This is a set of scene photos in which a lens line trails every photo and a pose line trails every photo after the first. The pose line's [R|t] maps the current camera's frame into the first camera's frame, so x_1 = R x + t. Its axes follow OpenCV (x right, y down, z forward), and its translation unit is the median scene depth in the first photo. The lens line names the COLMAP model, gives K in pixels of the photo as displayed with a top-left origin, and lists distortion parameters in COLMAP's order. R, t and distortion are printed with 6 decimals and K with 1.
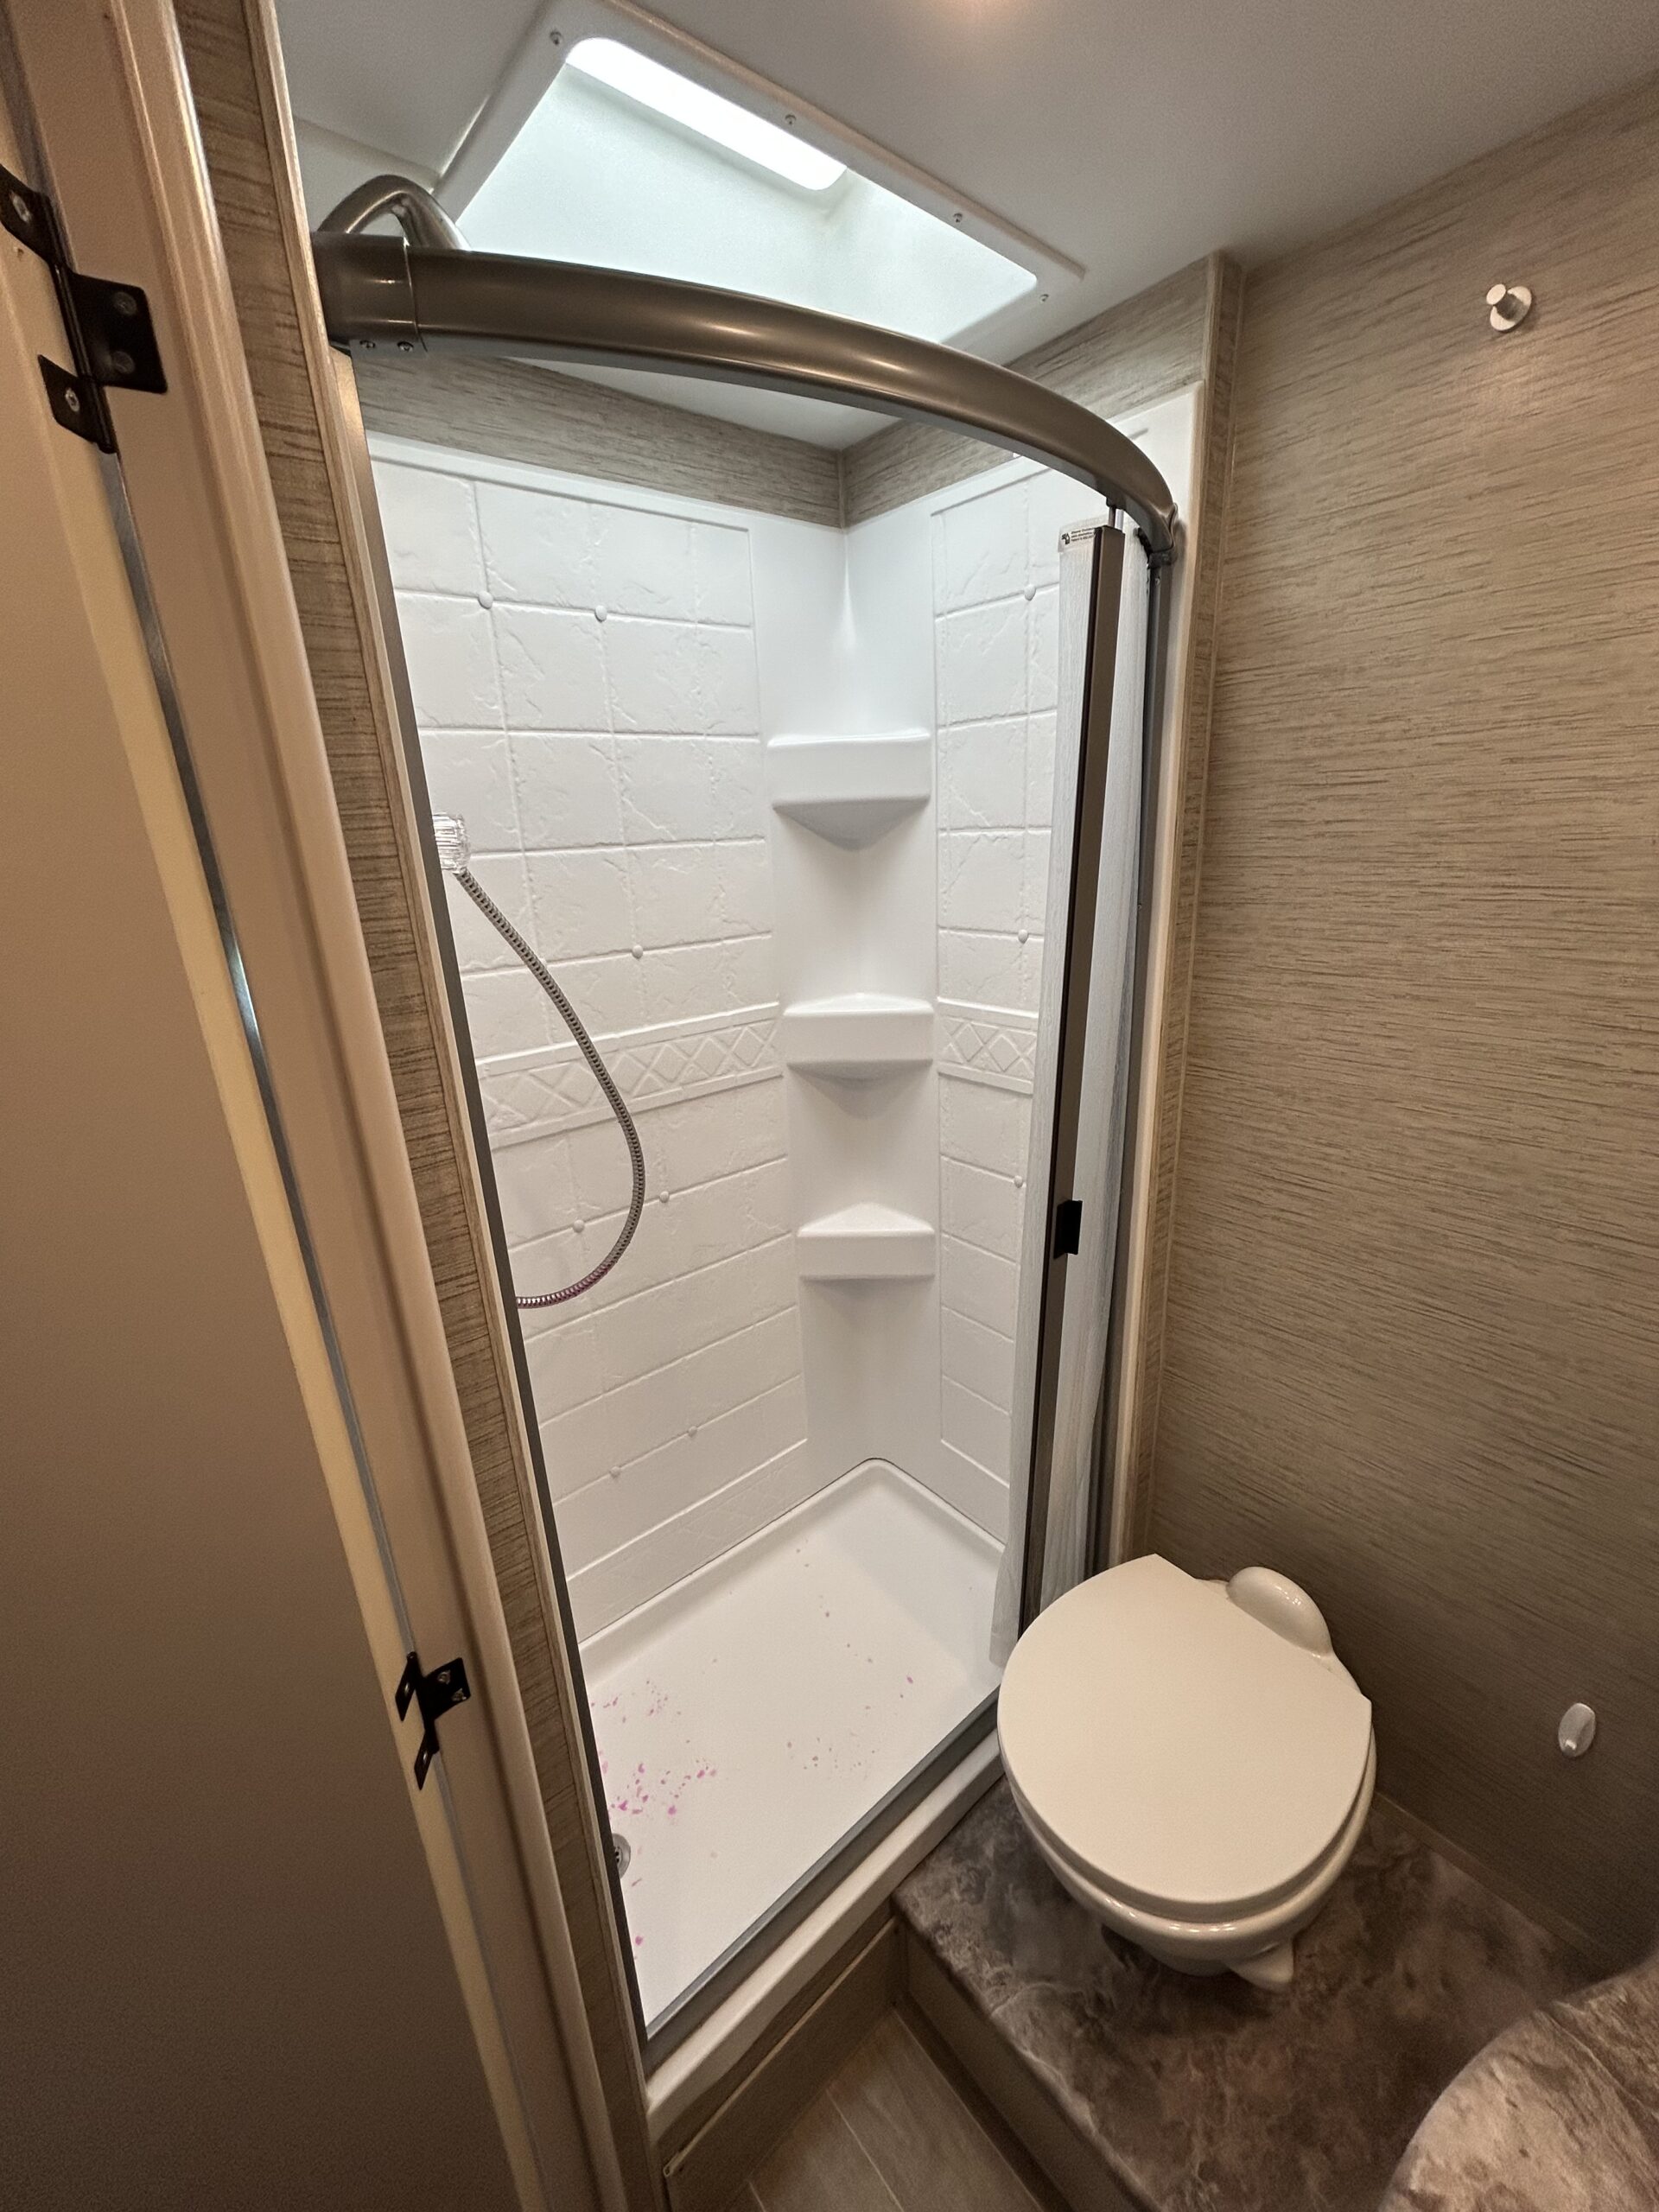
lens RADIAL K [[883.2, 0, 825.8], [0, 883.2, 1108.8], [0, 0, 1]] dist [0.001642, 0.000021]
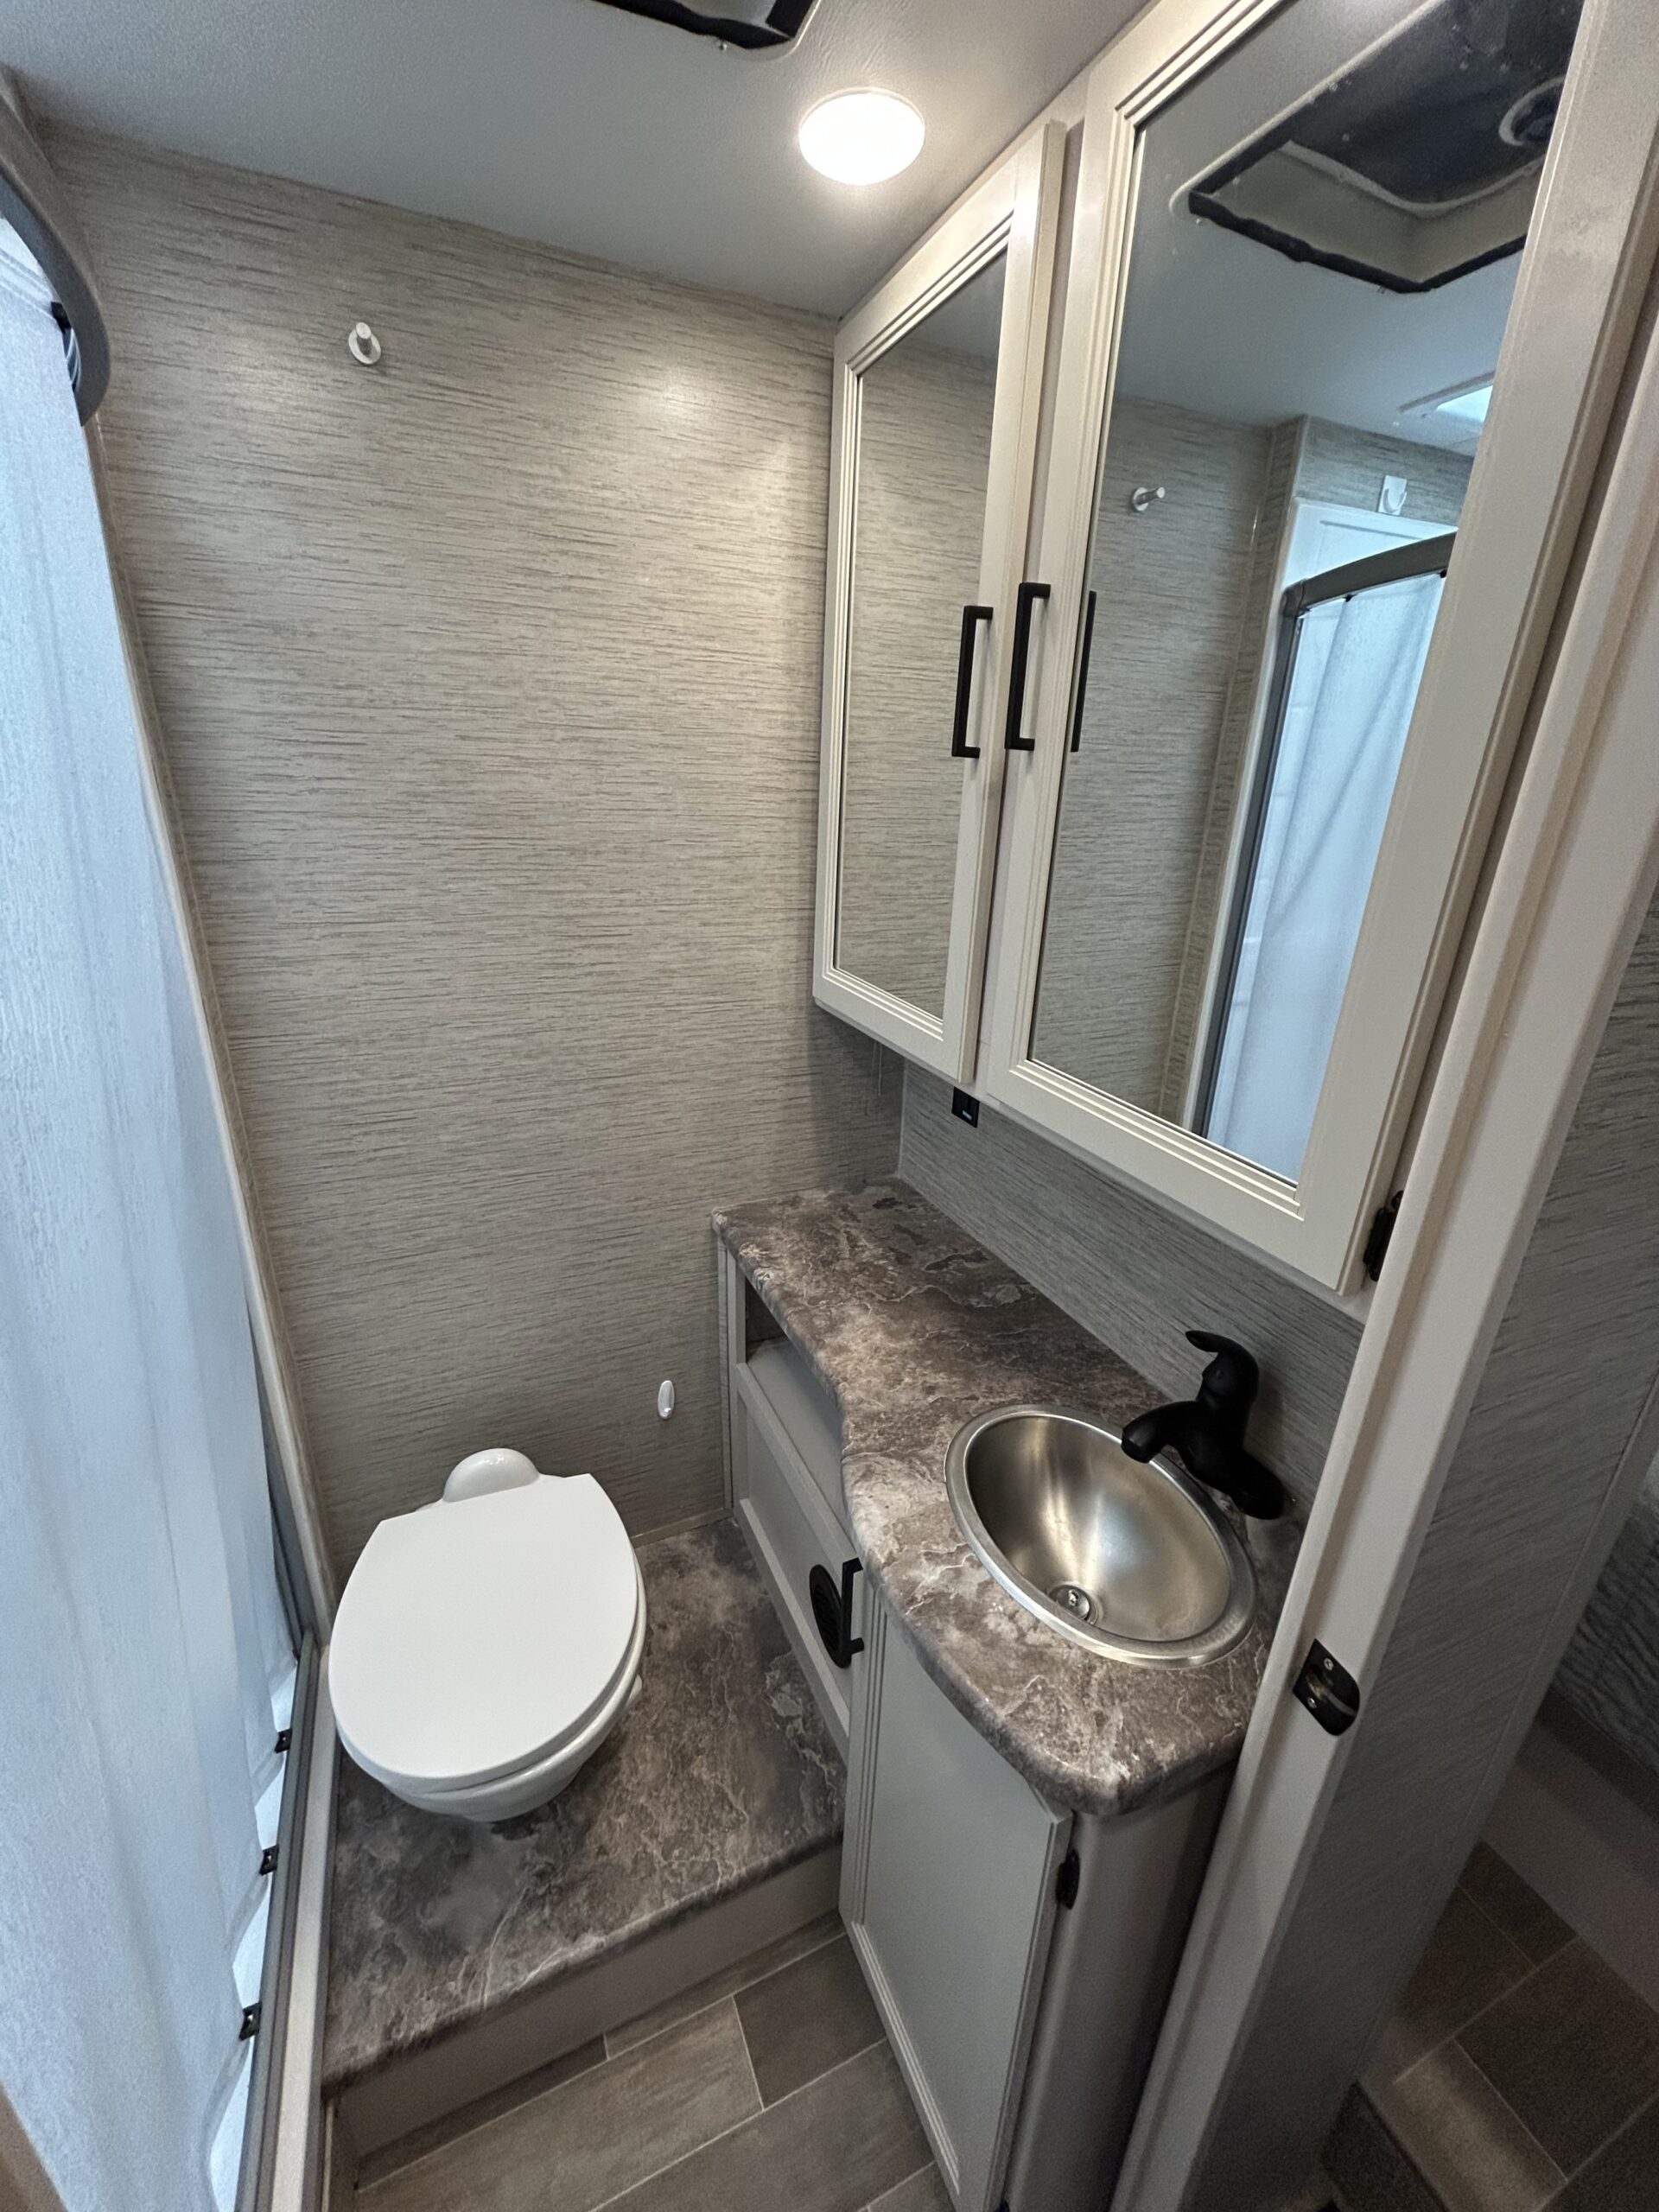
lens RADIAL K [[883.2, 0, 822.4], [0, 883.2, 1108.4], [0, 0, 1]] dist [0.001642, 0.000021]
pose [[0.282621, -0.282307, 0.916749, -0.337299], [0.252855, 0.943835, 0.212696, -0.026240], [-0.925305, 0.171692, 0.338130, 0.157903]]
